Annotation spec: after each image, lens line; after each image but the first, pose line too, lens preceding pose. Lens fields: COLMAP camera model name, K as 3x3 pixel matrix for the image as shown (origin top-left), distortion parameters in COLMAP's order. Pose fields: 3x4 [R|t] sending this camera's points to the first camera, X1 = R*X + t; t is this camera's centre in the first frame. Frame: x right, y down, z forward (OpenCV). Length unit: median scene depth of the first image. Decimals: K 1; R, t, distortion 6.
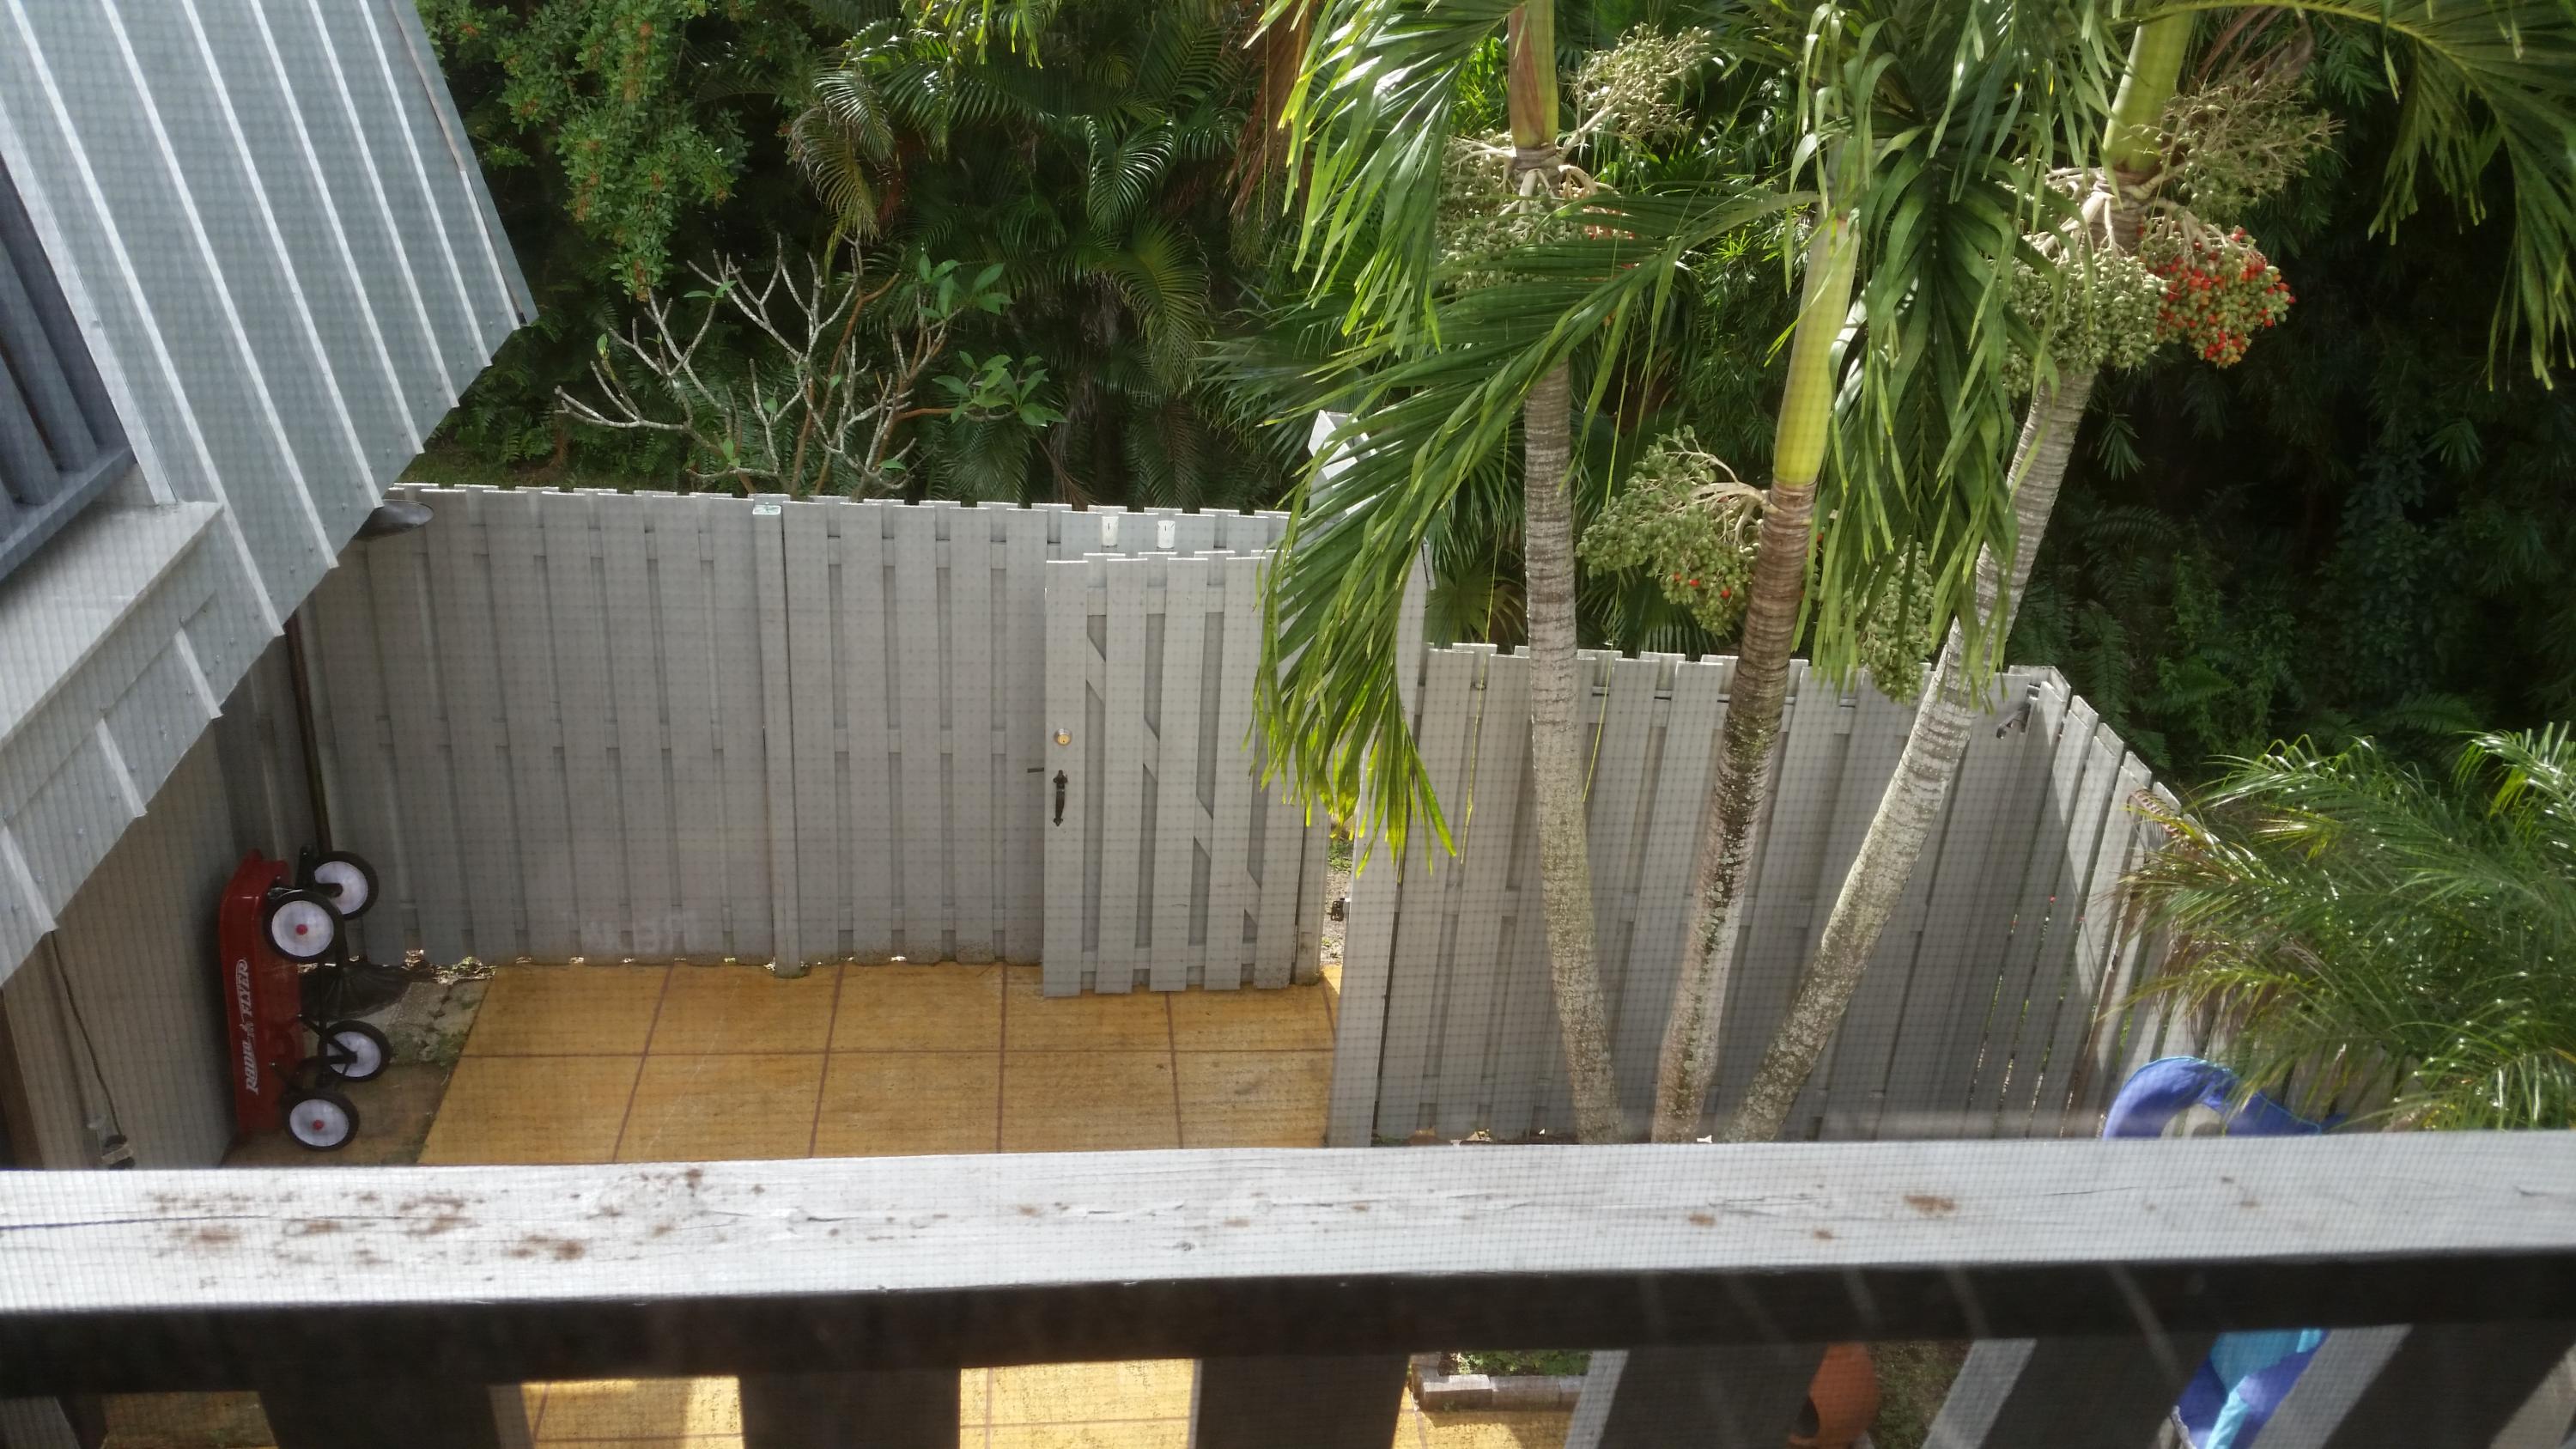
lens RADIAL K [[2103.2, 0, 1330.8], [0, 2103.2, 648.7], [0, 0, 1]] dist [0.065356, -0.149423]
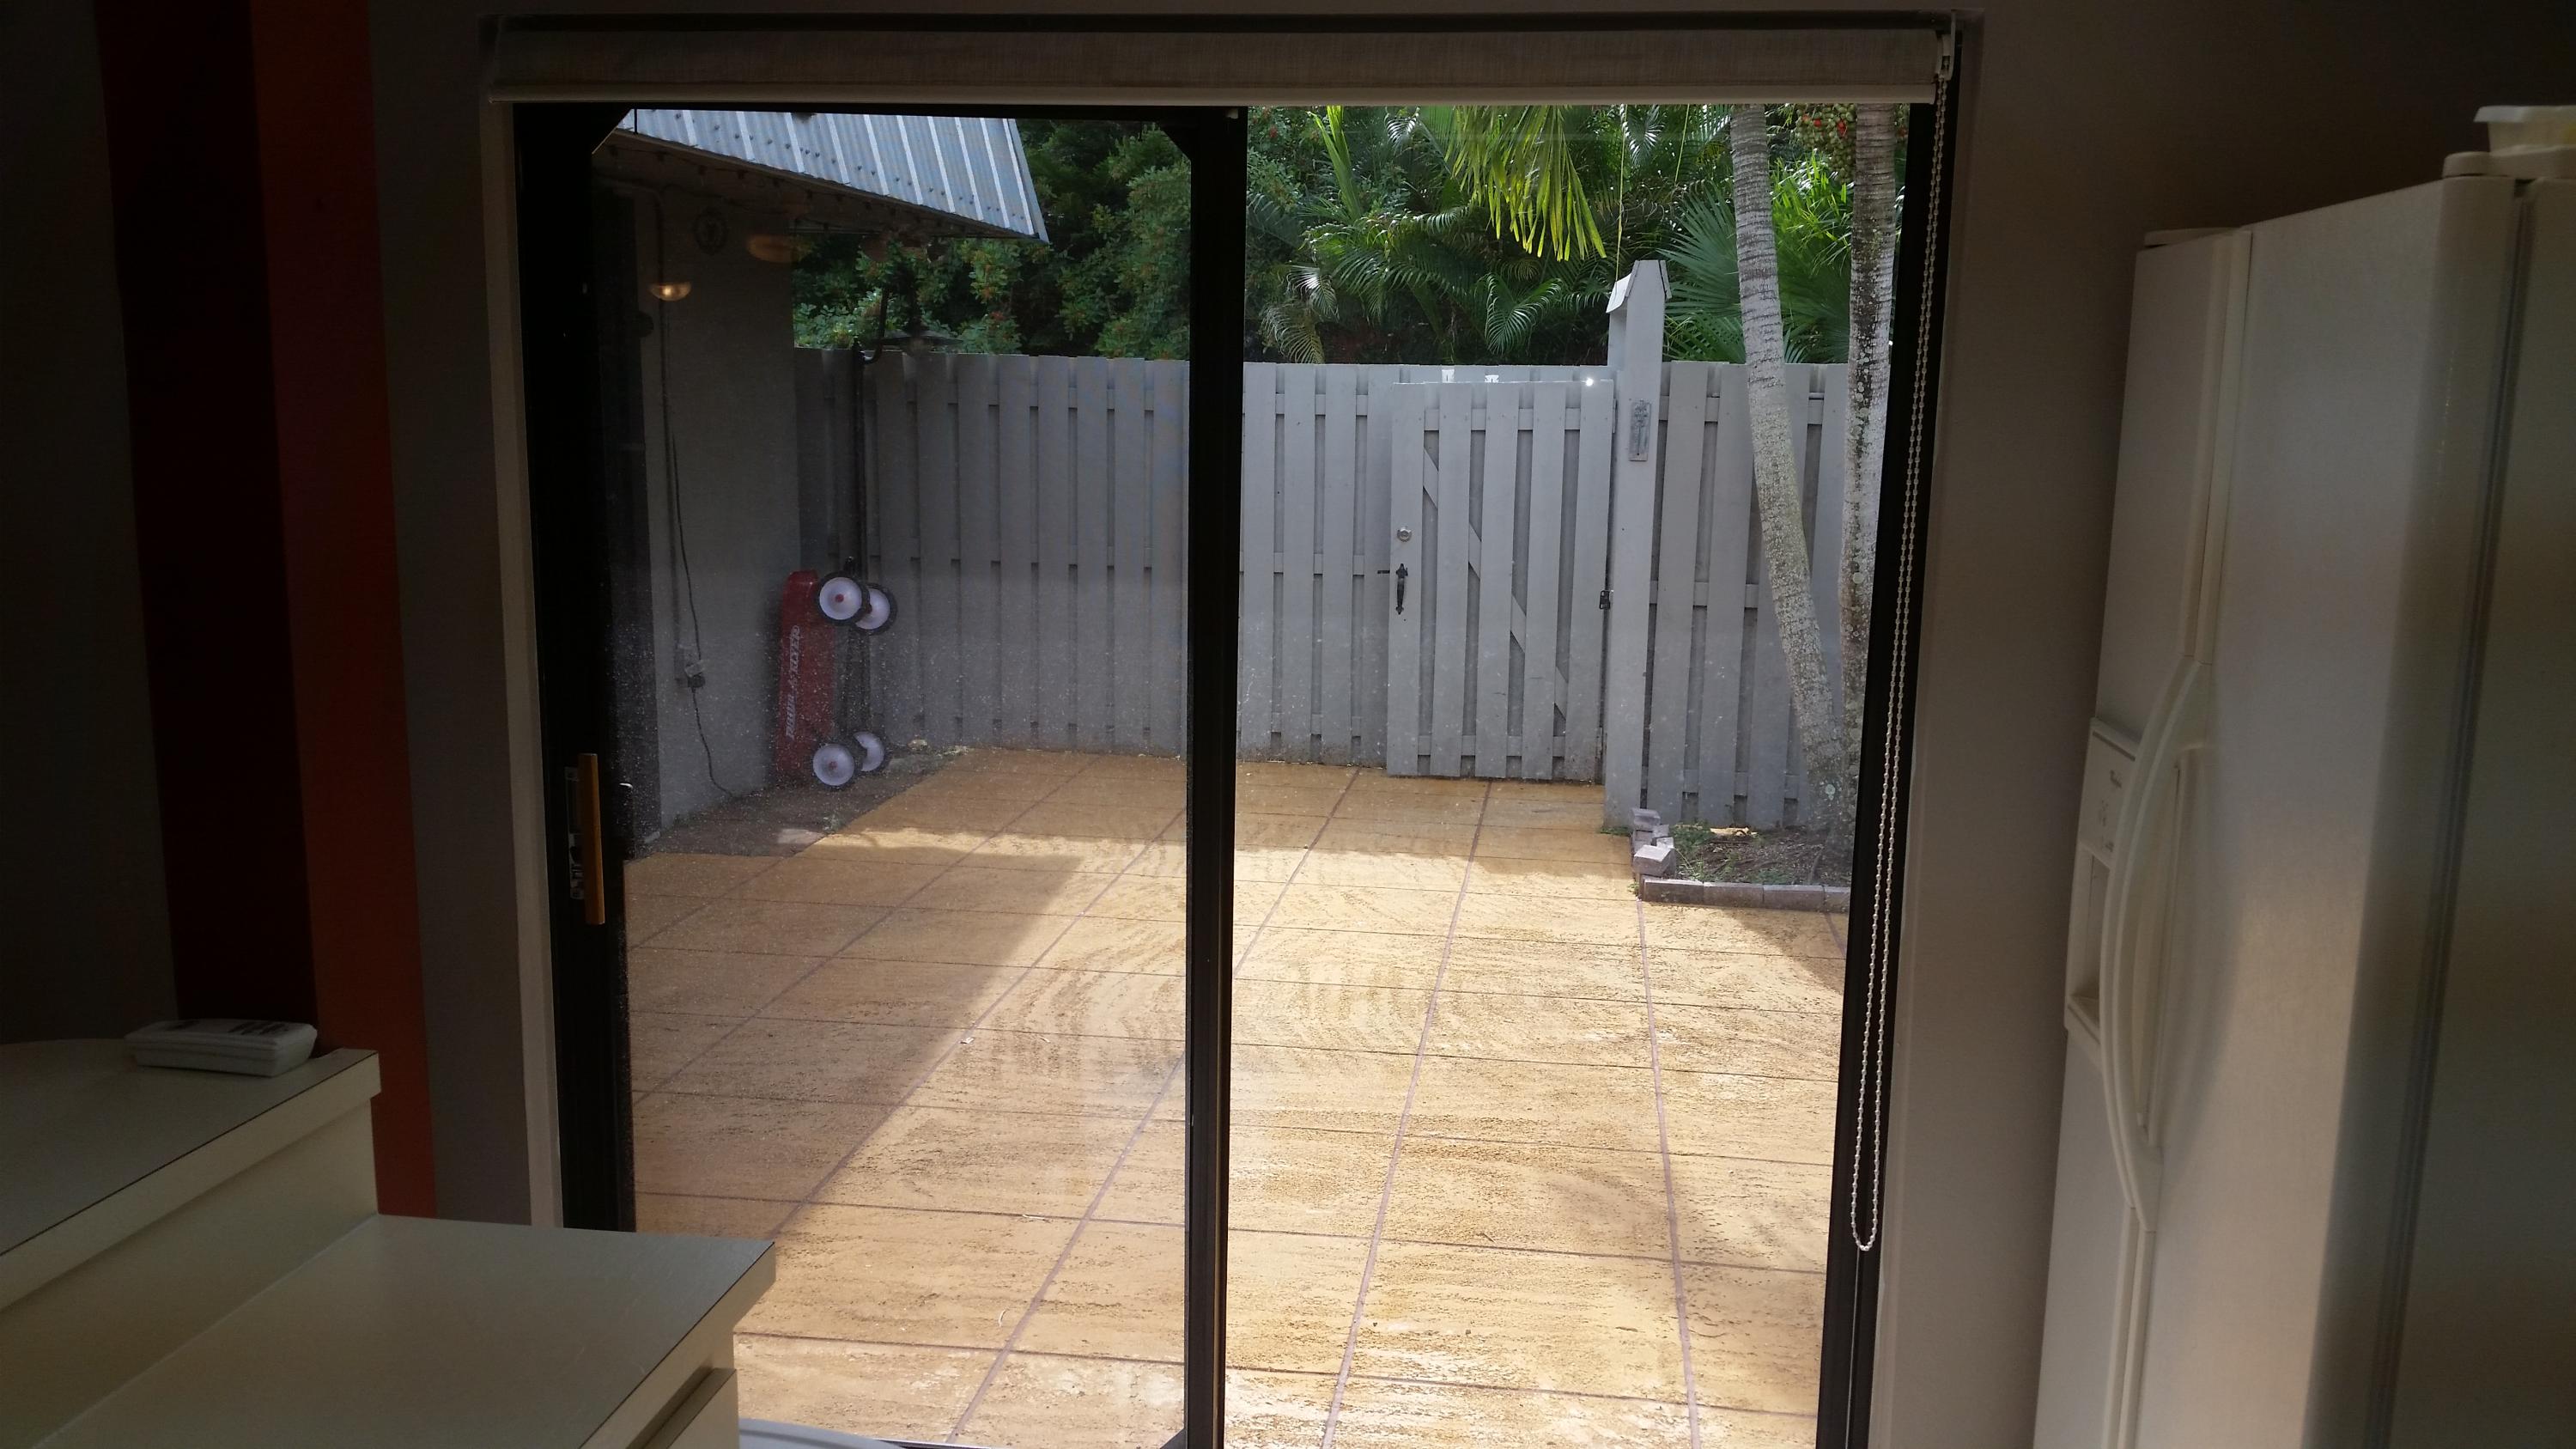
lens RADIAL K [[2103.2, 0, 1290.4], [0, 2103.2, 726.8], [0, 0, 1]] dist [0.065356, -0.149423]
pose [[0.962511, -0.013829, -0.270890, 0.150369], [-0.064046, 0.958874, -0.276512, 0.519293], [0.263574, 0.283495, 0.922041, -0.146332]]
